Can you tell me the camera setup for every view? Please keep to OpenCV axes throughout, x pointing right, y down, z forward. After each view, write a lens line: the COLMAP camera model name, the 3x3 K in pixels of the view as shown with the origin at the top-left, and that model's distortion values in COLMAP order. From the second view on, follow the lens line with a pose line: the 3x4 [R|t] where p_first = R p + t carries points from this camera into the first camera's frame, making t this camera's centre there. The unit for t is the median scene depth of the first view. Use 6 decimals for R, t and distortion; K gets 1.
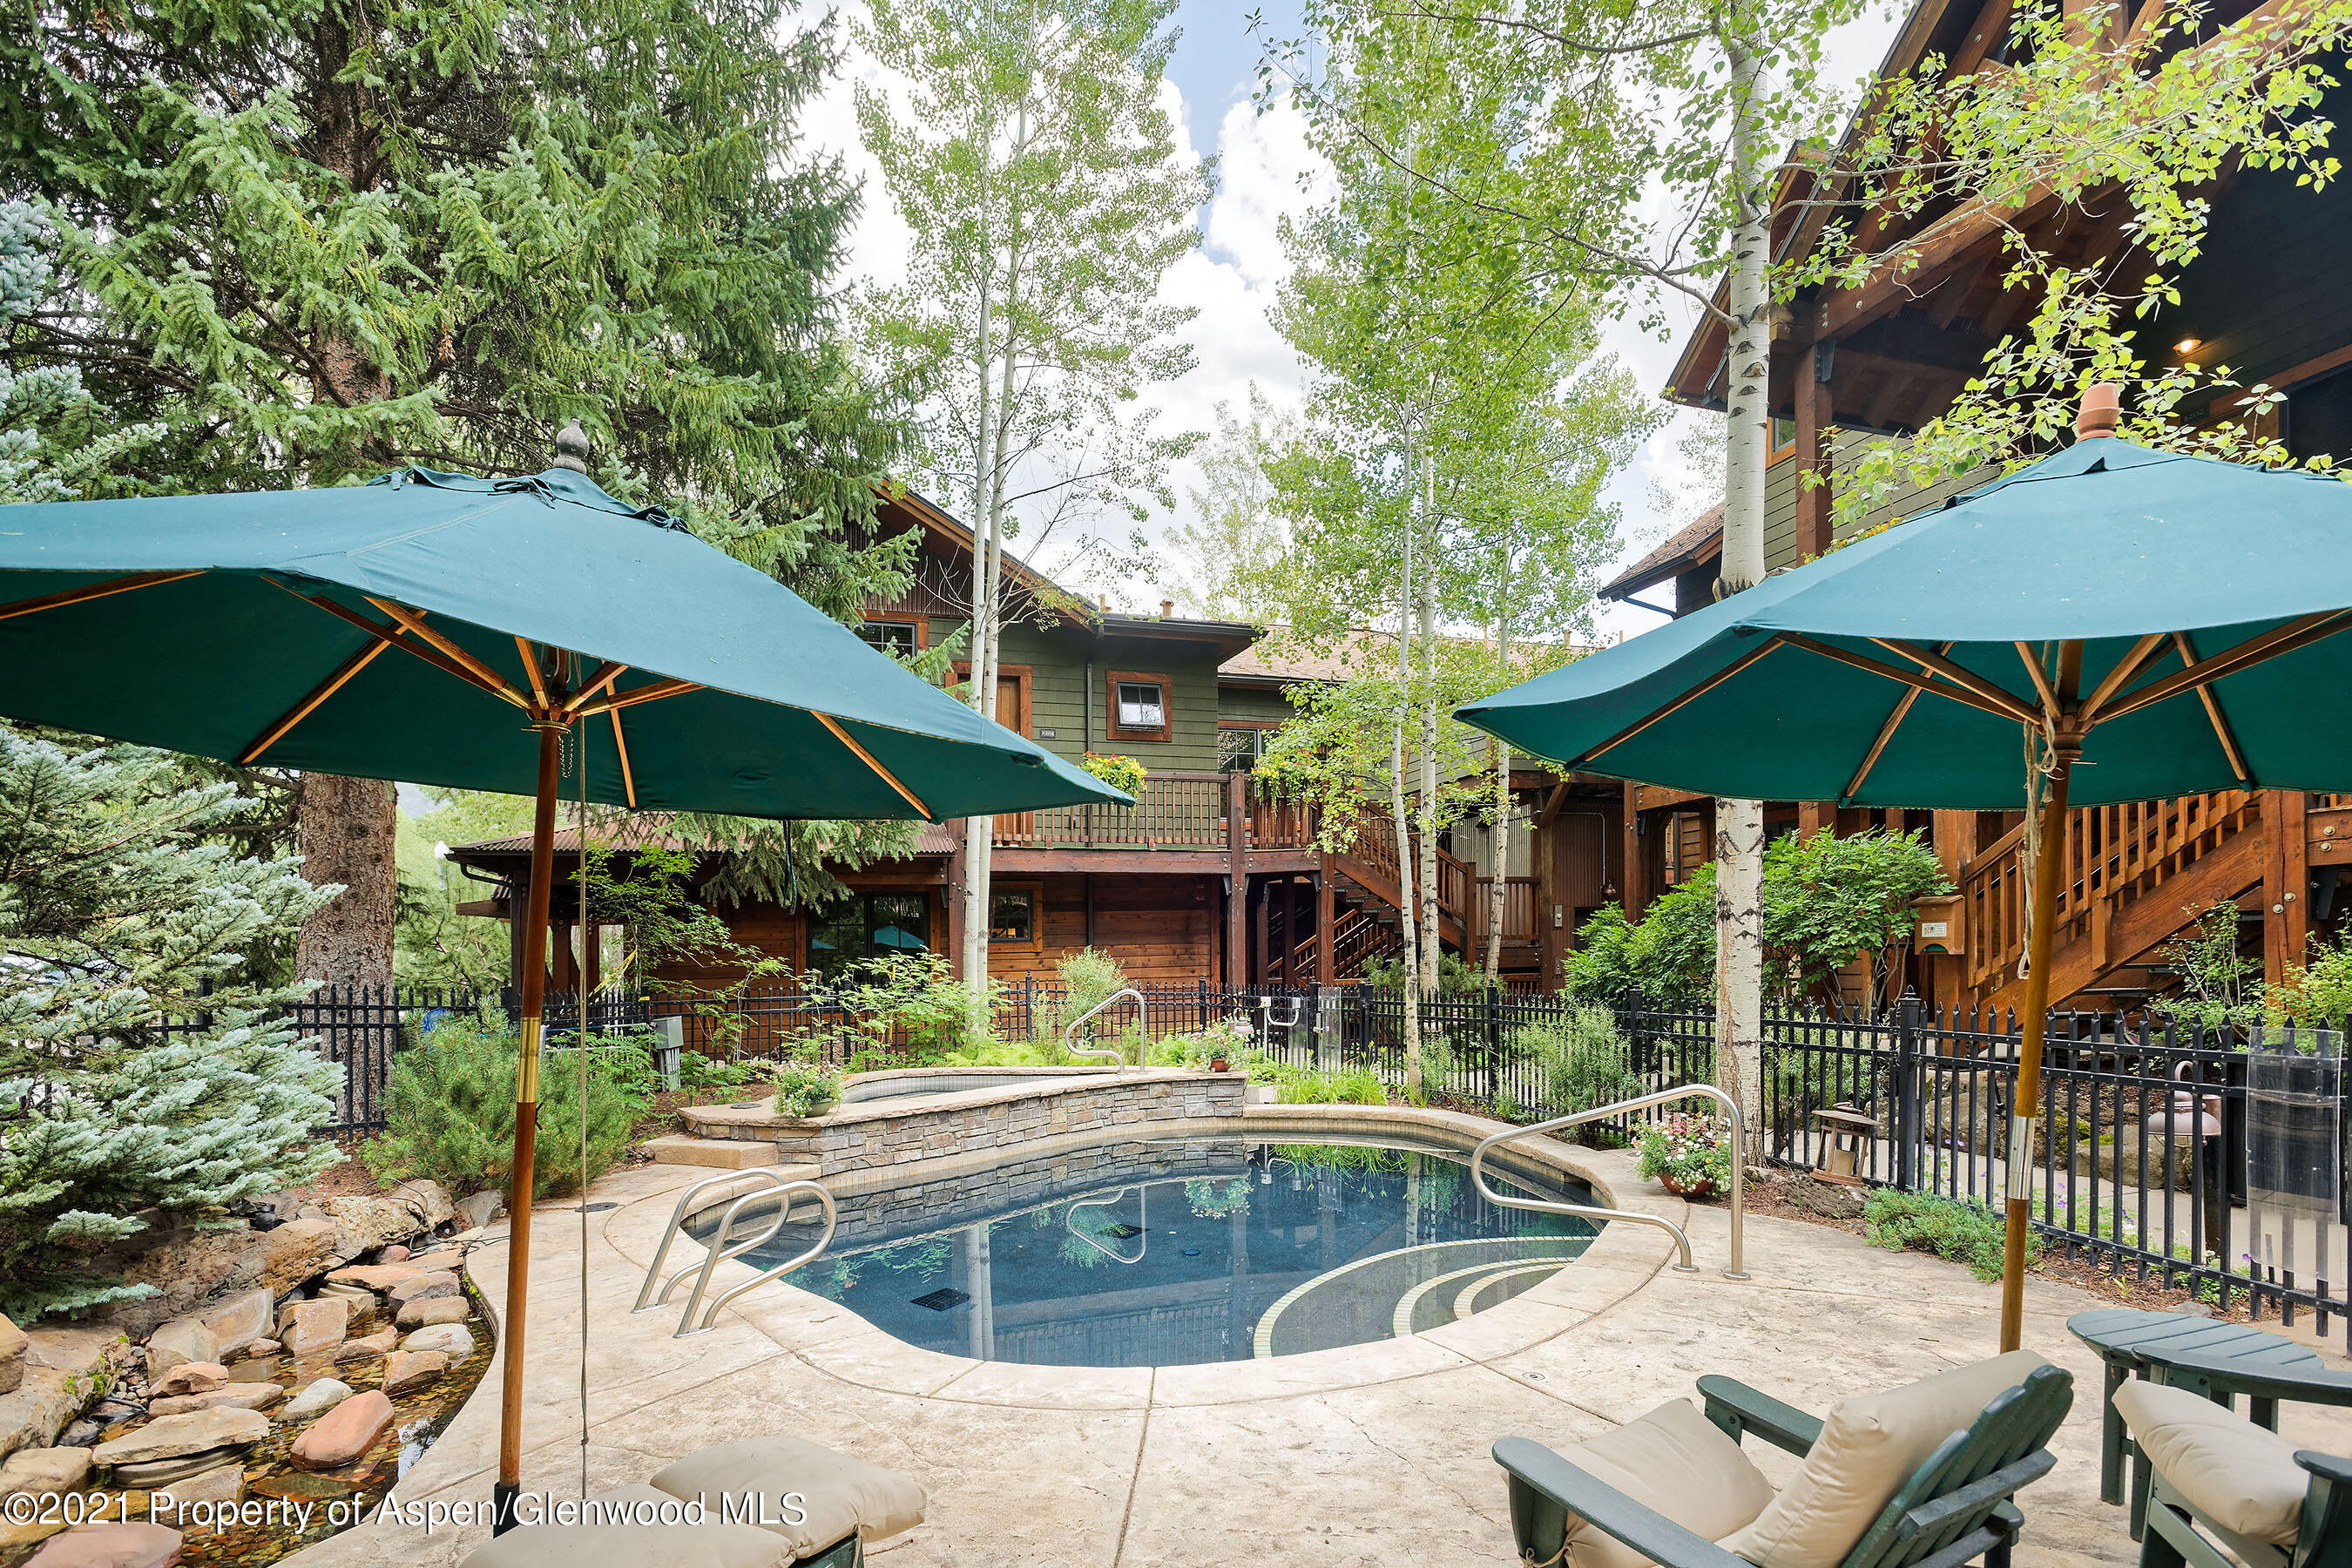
lens RADIAL K [[1145.5, 0, 1183.9], [0, 1145.5, 786.8], [0, 0, 1]] dist [-0.001796, 0.003671]
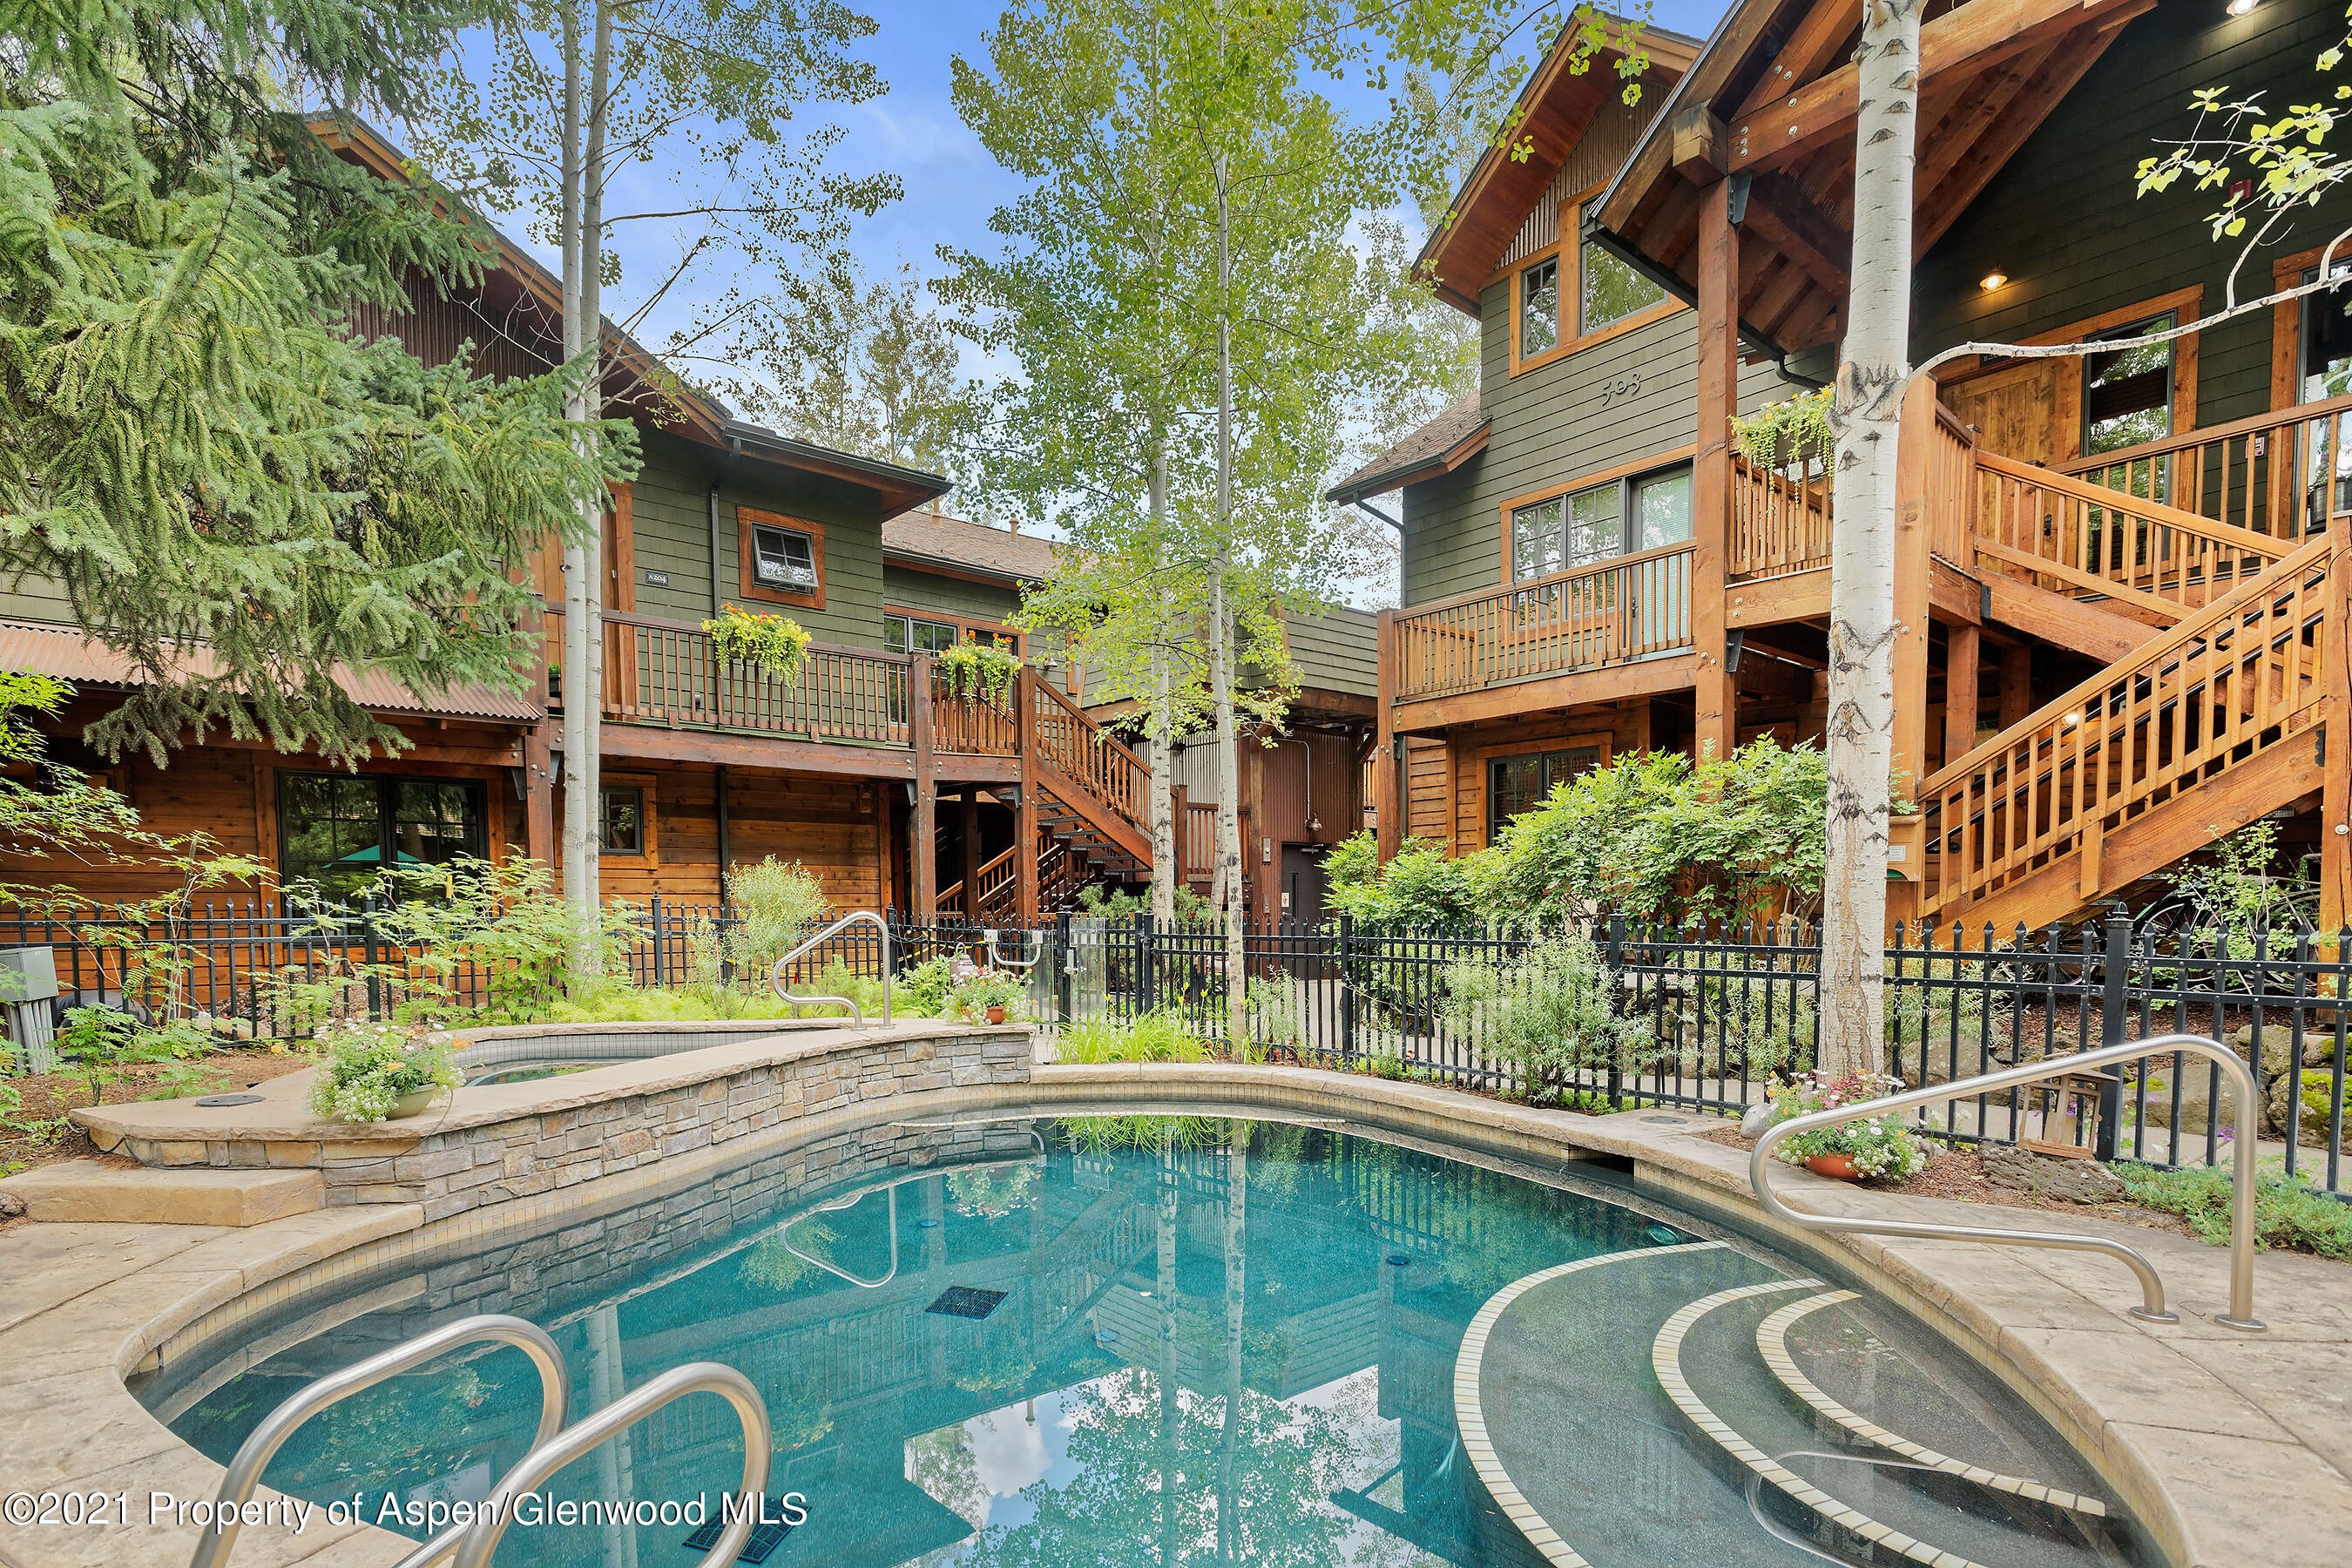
lens RADIAL K [[1145.5, 0, 1141.4], [0, 1145.5, 894.5], [0, 0, 1]] dist [-0.001796, 0.003671]
pose [[0.931043, 0.024248, 0.364103, -0.154246], [-0.073295, 0.989882, 0.121498, 0.071293], [-0.357473, -0.139806, 0.923400, 0.303555]]
